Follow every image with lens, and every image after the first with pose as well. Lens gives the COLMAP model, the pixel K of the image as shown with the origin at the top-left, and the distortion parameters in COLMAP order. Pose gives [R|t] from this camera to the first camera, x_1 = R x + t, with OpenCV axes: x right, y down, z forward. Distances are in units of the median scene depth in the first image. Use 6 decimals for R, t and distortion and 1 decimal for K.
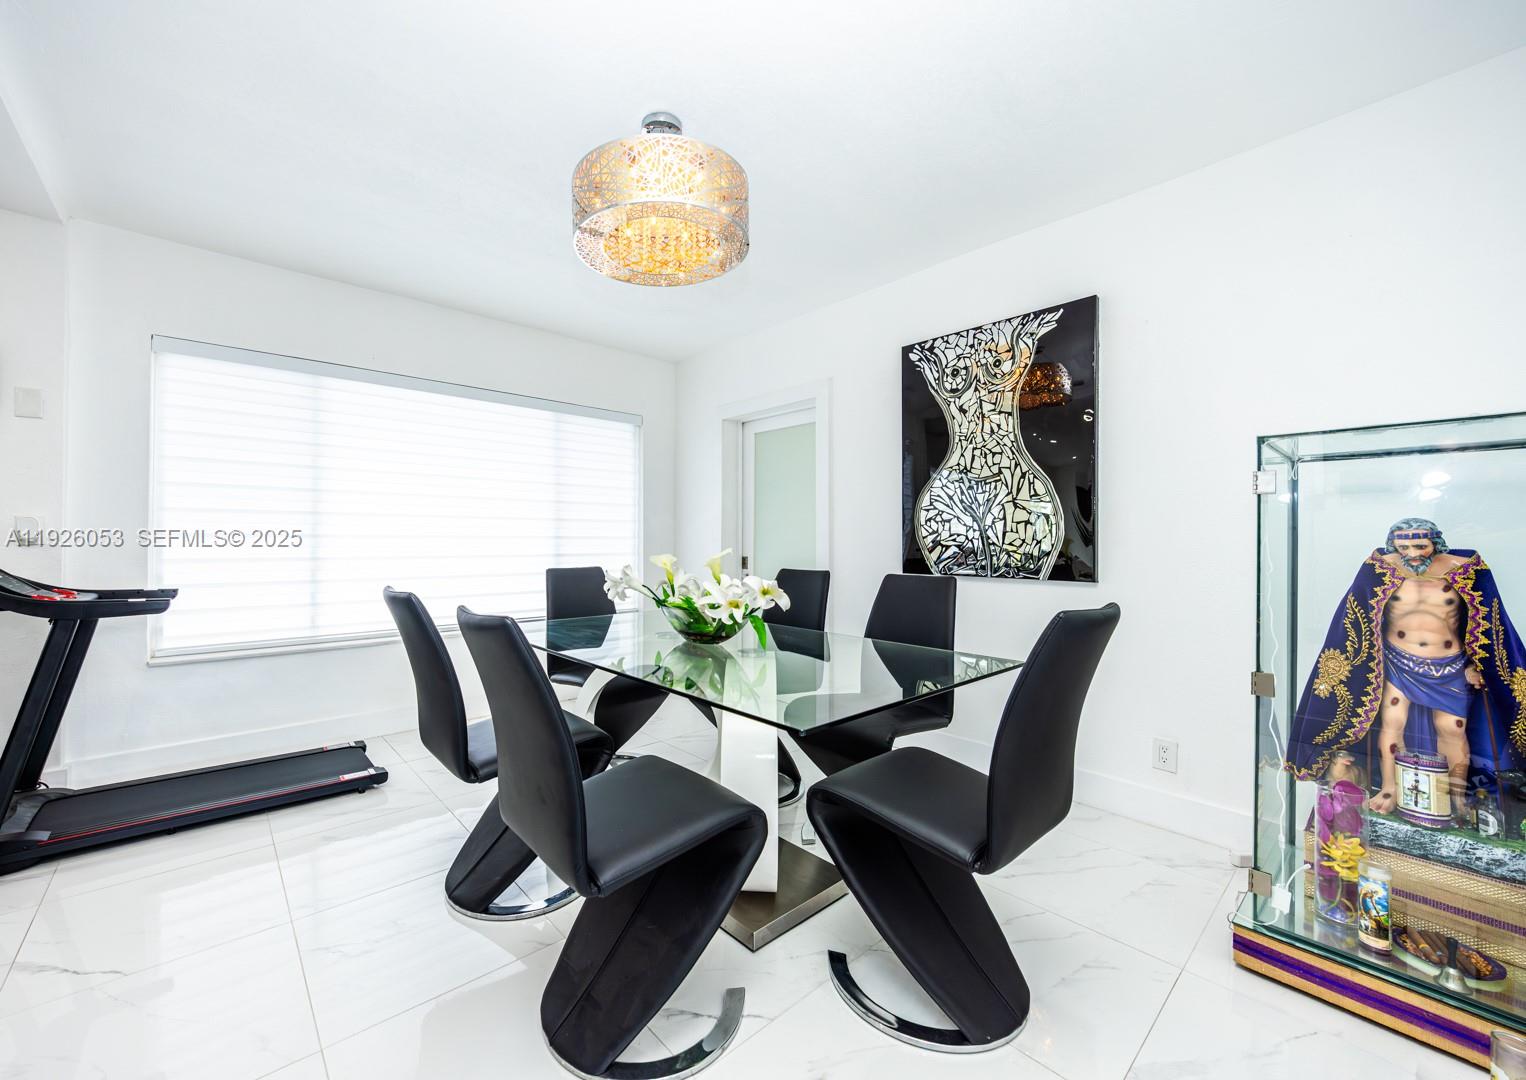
lens RADIAL K [[590.9, 0, 754.9], [0, 590.9, 540.4], [0, 0, 1]] dist [-0.002500, -0.000088]
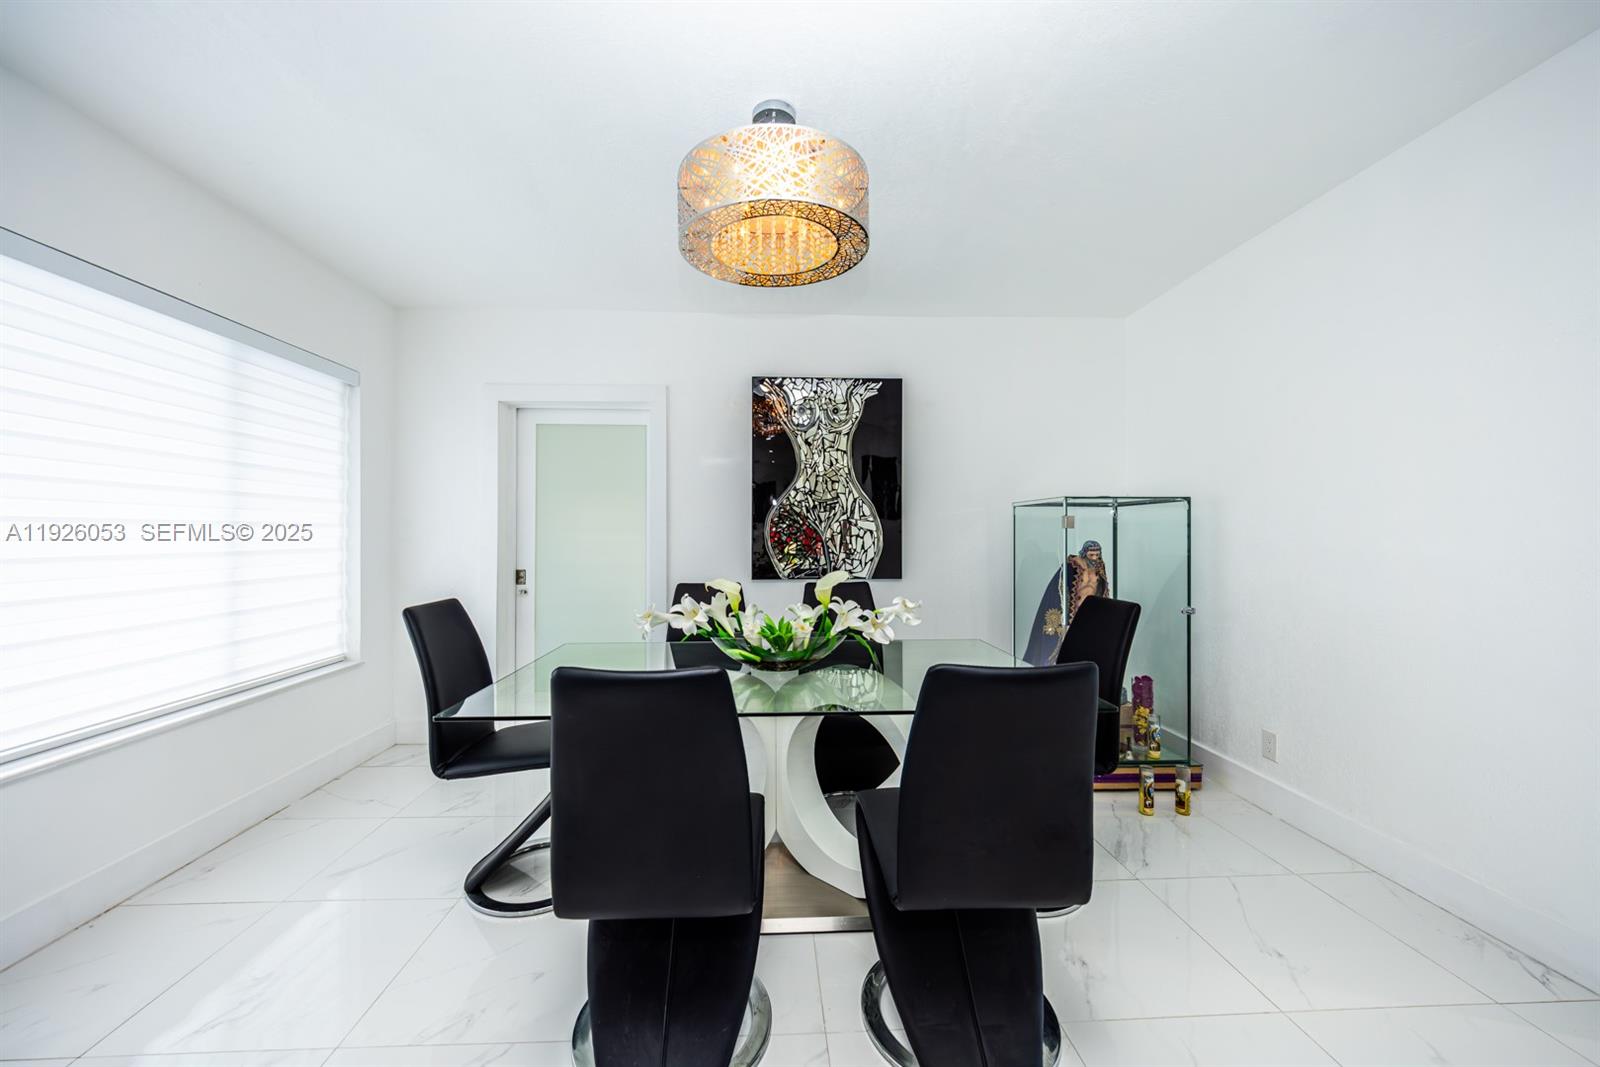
lens RADIAL K [[591.0, 0, 797.8], [0, 591.0, 535.5], [0, 0, 1]] dist [0.016735, 0.000033]
pose [[0.634683, -0.002071, 0.772769, -0.616157], [0.000485, 0.999997, 0.002282, -0.033238], [-0.772772, -0.001074, 0.634683, 0.248576]]
